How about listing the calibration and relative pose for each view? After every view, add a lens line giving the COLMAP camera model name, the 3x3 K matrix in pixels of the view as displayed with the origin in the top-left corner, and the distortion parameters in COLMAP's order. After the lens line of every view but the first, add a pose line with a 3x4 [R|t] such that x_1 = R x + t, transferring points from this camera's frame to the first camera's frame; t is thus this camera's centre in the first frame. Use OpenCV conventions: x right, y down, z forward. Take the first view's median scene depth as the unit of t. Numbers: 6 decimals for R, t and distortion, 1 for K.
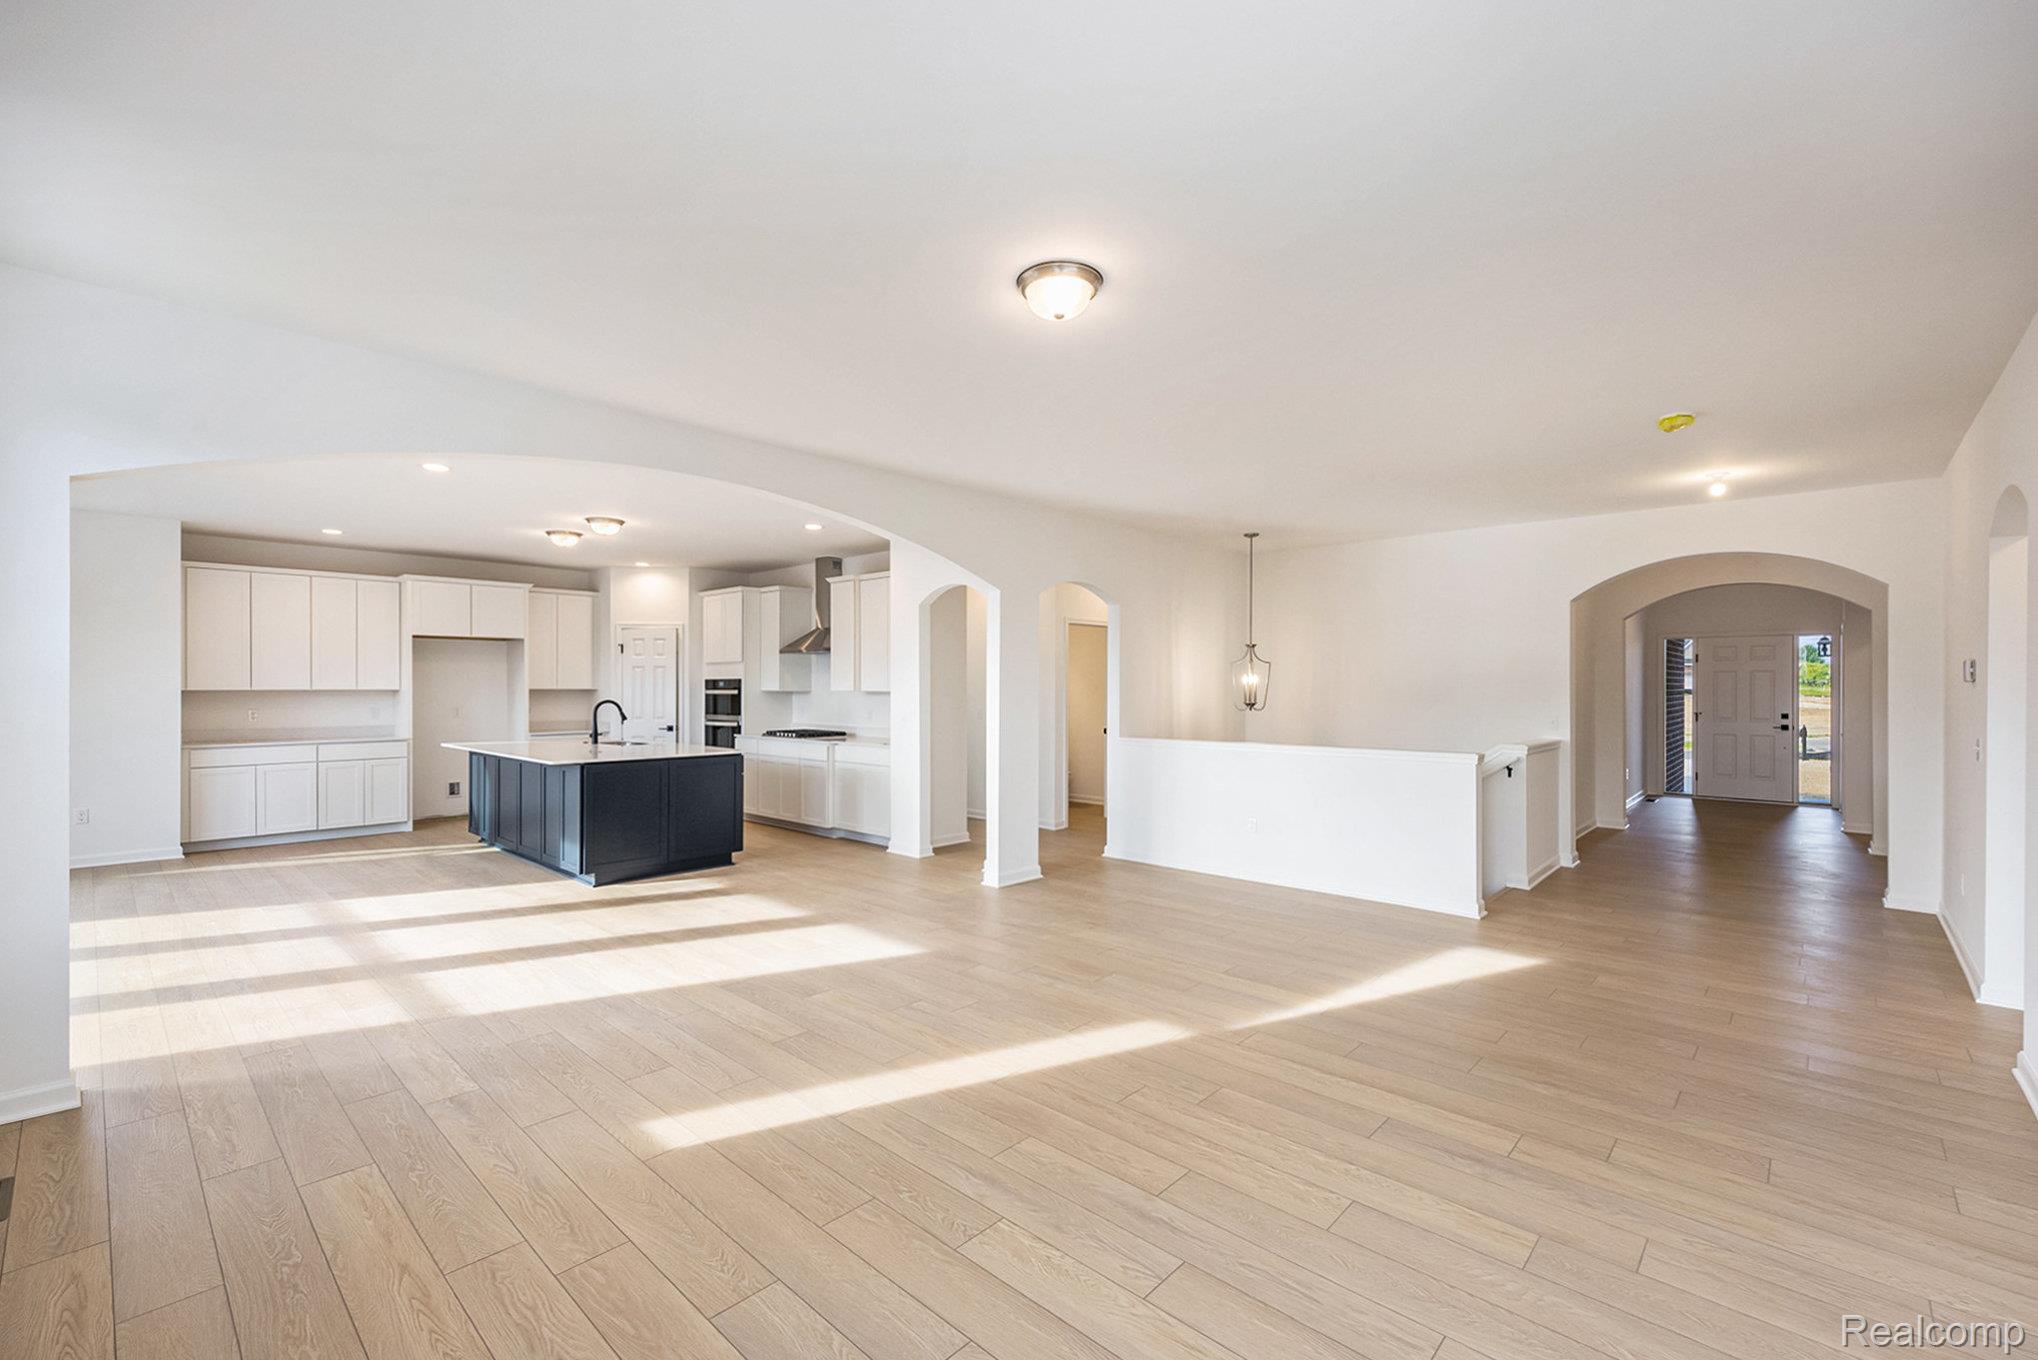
lens RADIAL K [[869.1, 0, 1025.1], [0, 869.1, 689.0], [0, 0, 1]] dist [0.001118, 0.000403]
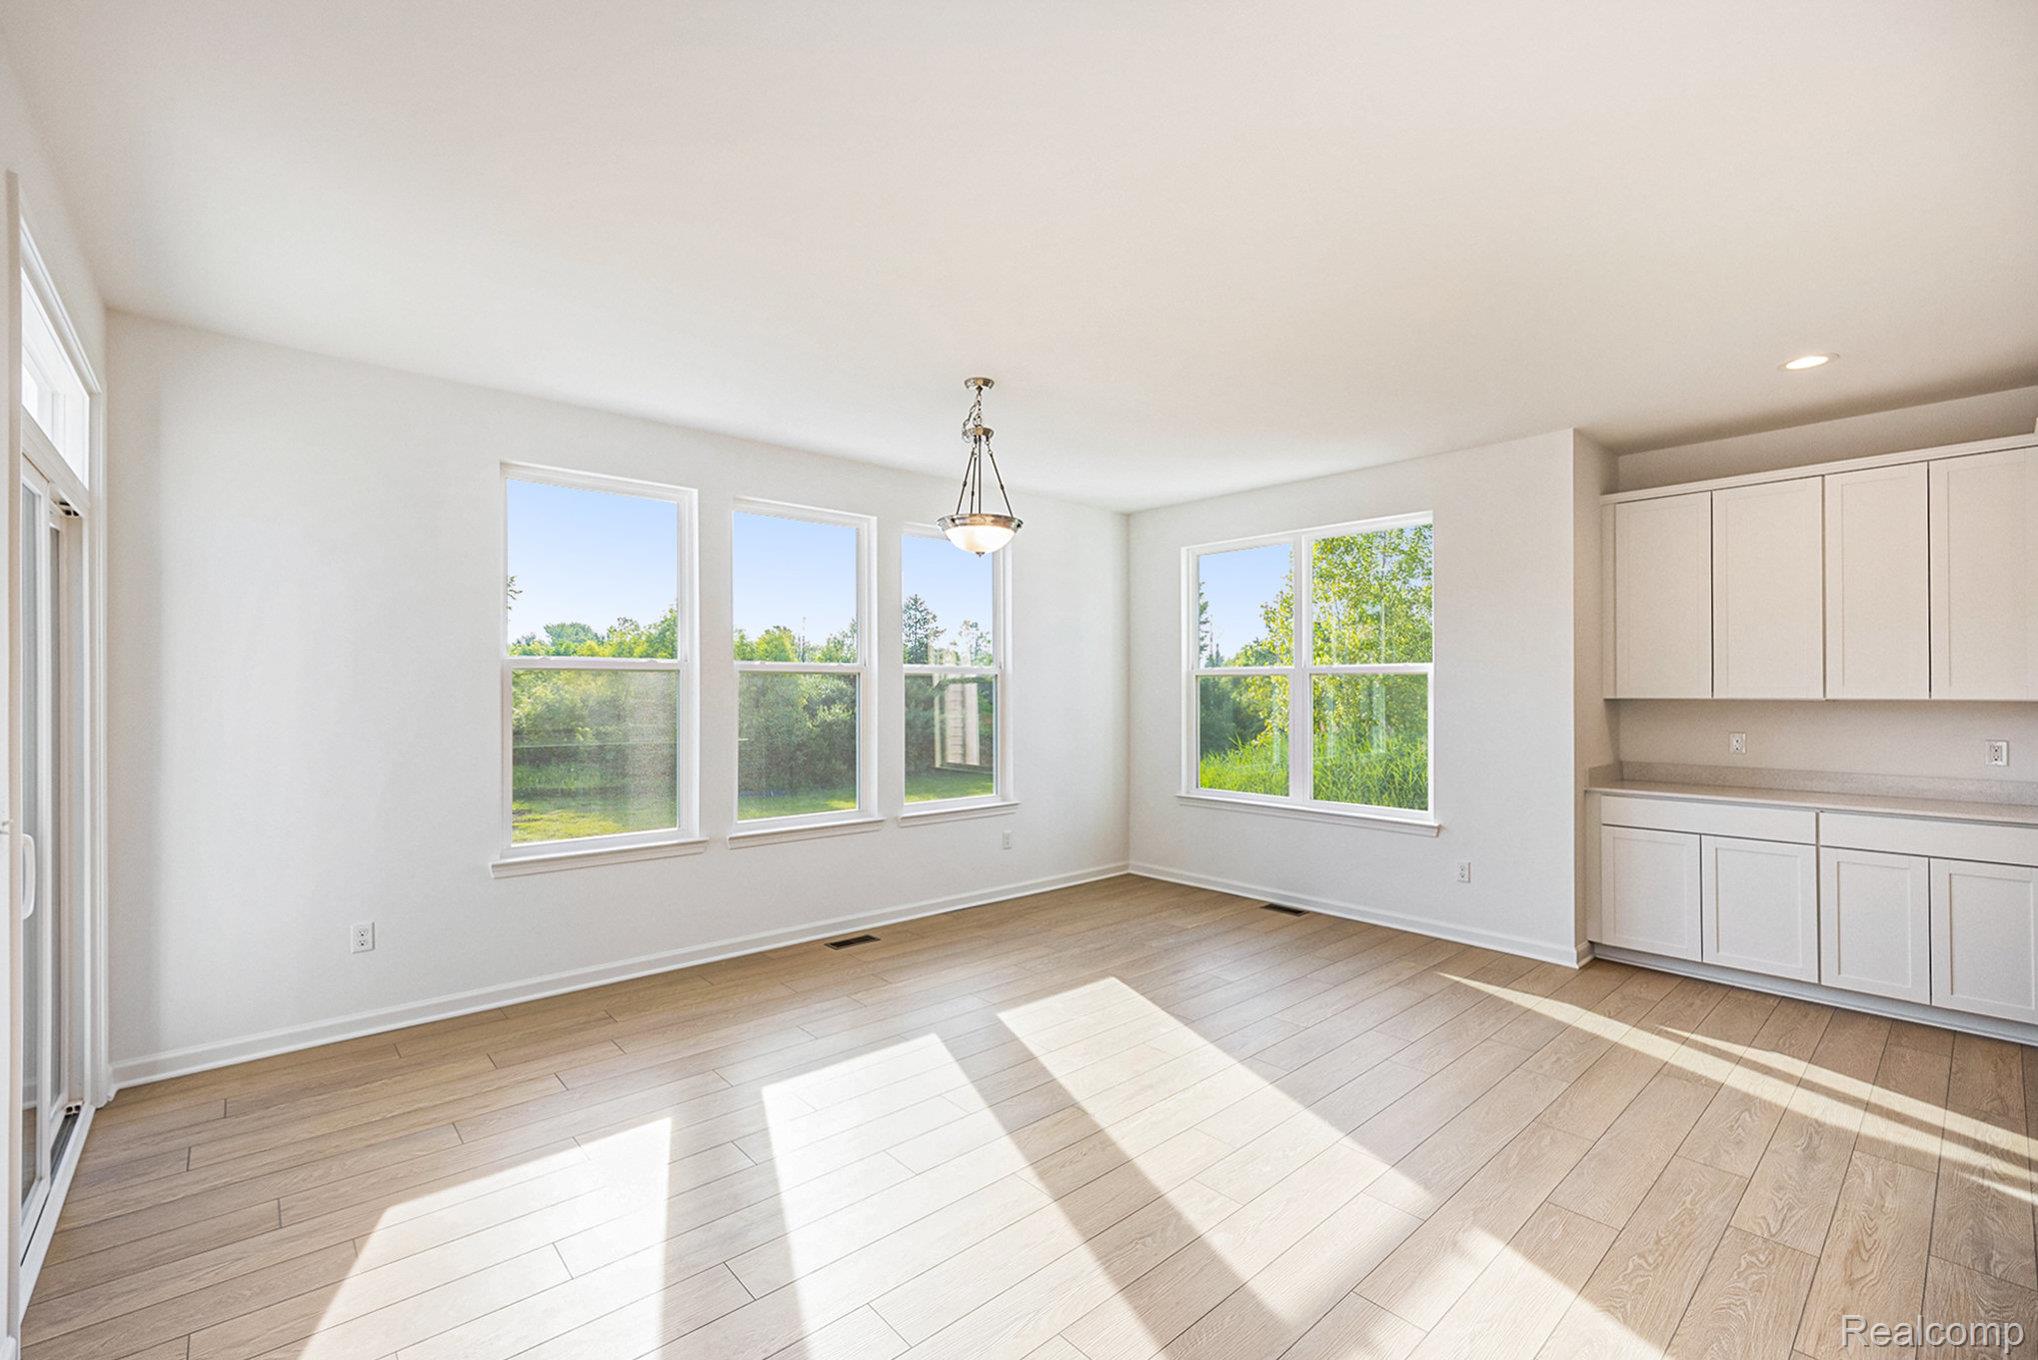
lens RADIAL K [[869.1, 0, 1025.1], [0, 869.1, 689.0], [0, 0, 1]] dist [0.001118, 0.000403]
pose [[-0.090274, -0.000765, -0.995917, -0.264364], [-0.004807, 0.999988, -0.000332, -0.002694], [0.995905, 0.004757, -0.090276, 0.561675]]
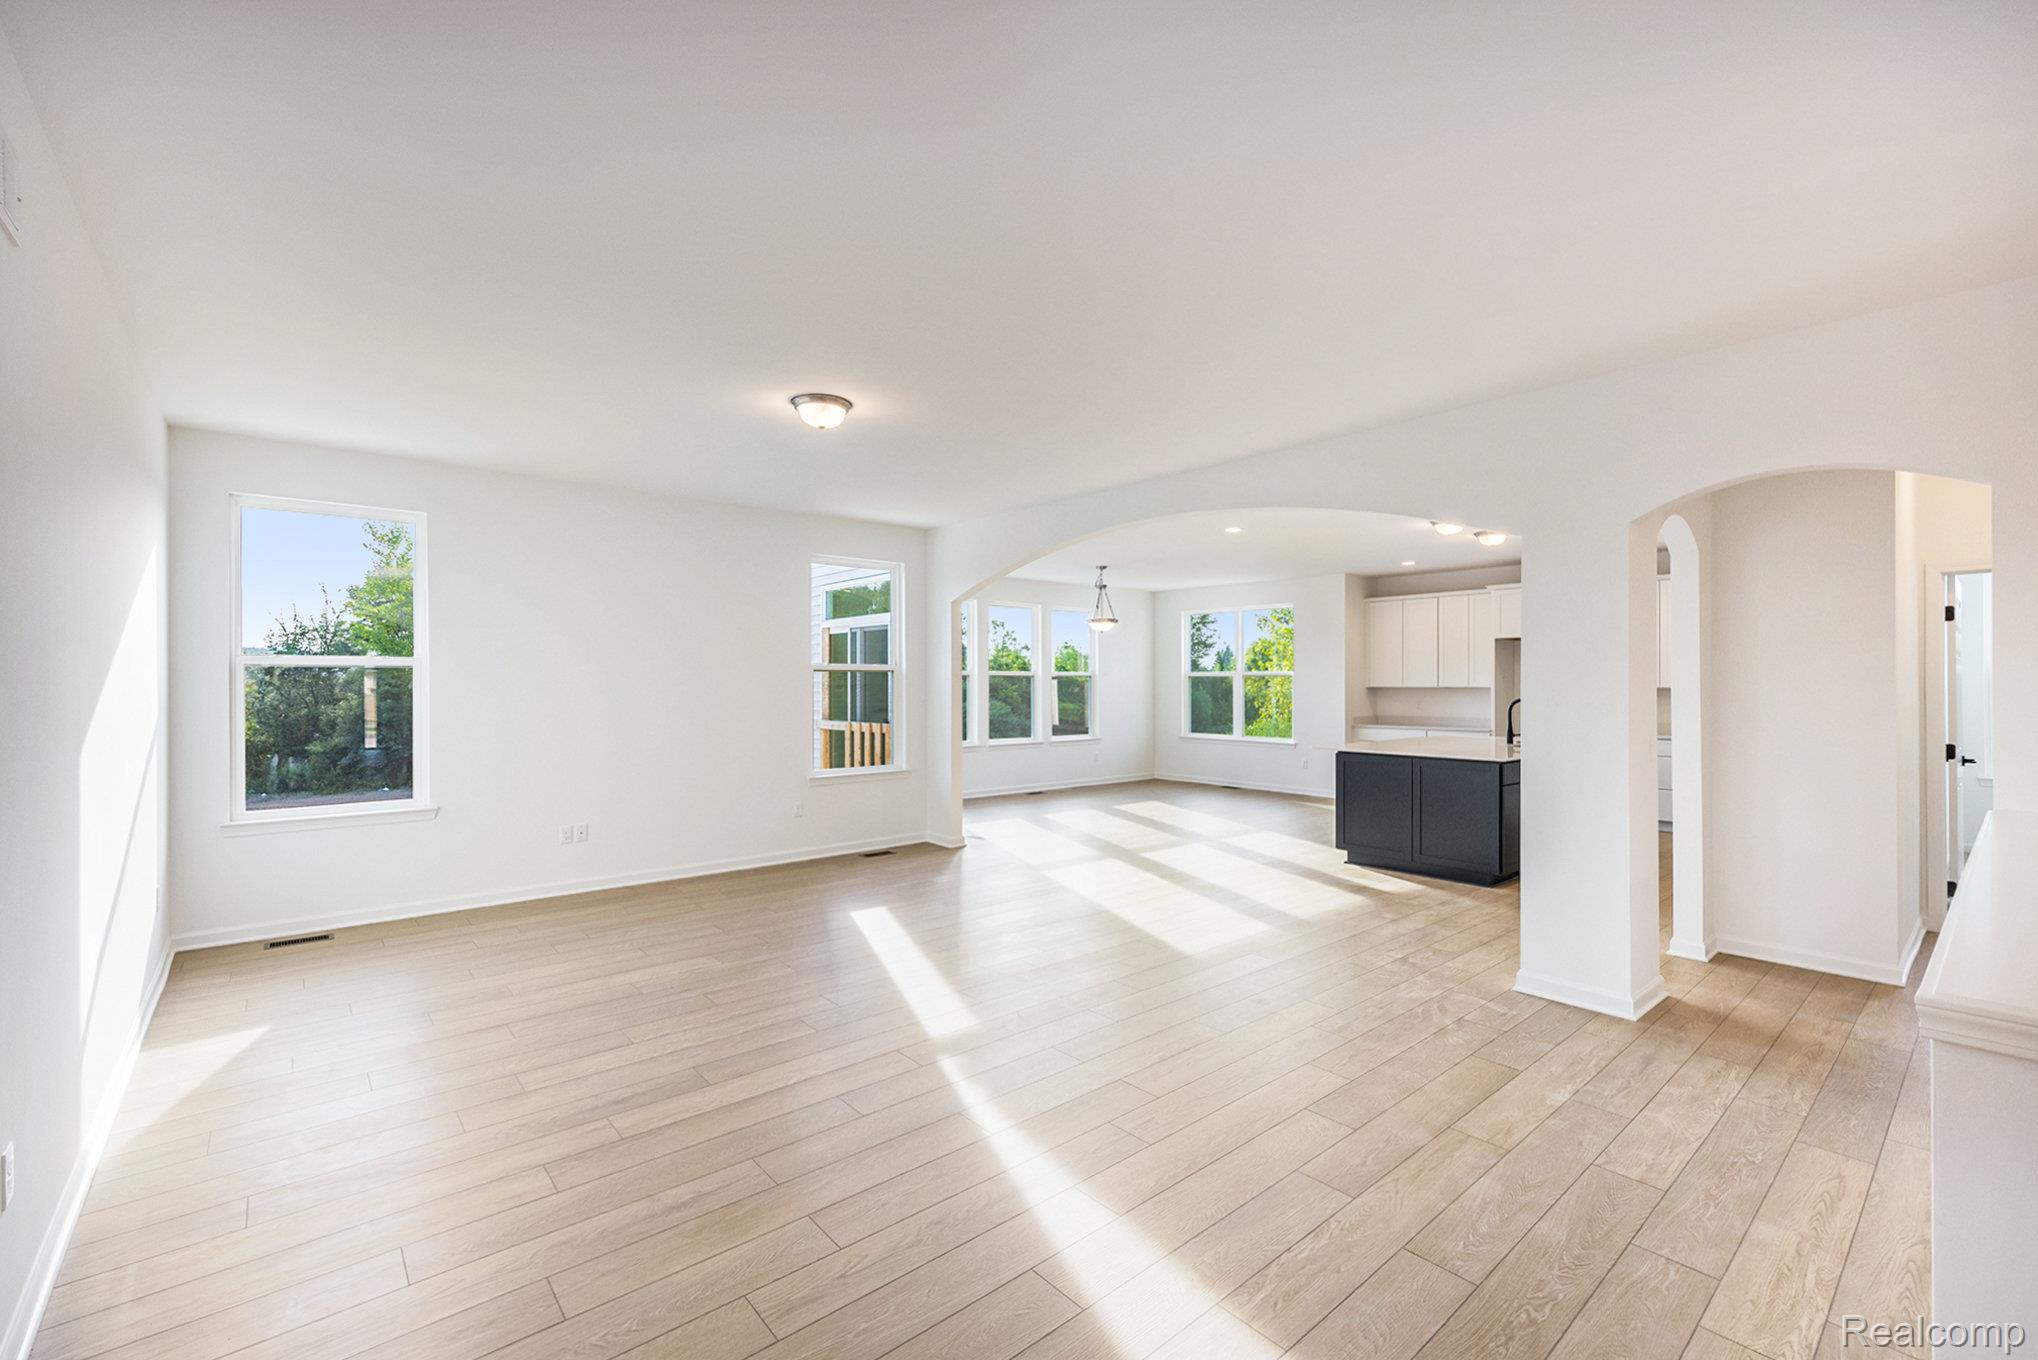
lens RADIAL K [[873.8, 0, 1012.6], [0, 873.8, 683.9], [0, 0, 1]] dist [0.024834, 0.000065]
pose [[-0.116942, 0.000359, -0.993139, 0.503285], [-0.005793, 0.999983, 0.001044, -0.001369], [0.993122, 0.005876, -0.116938, 0.516680]]
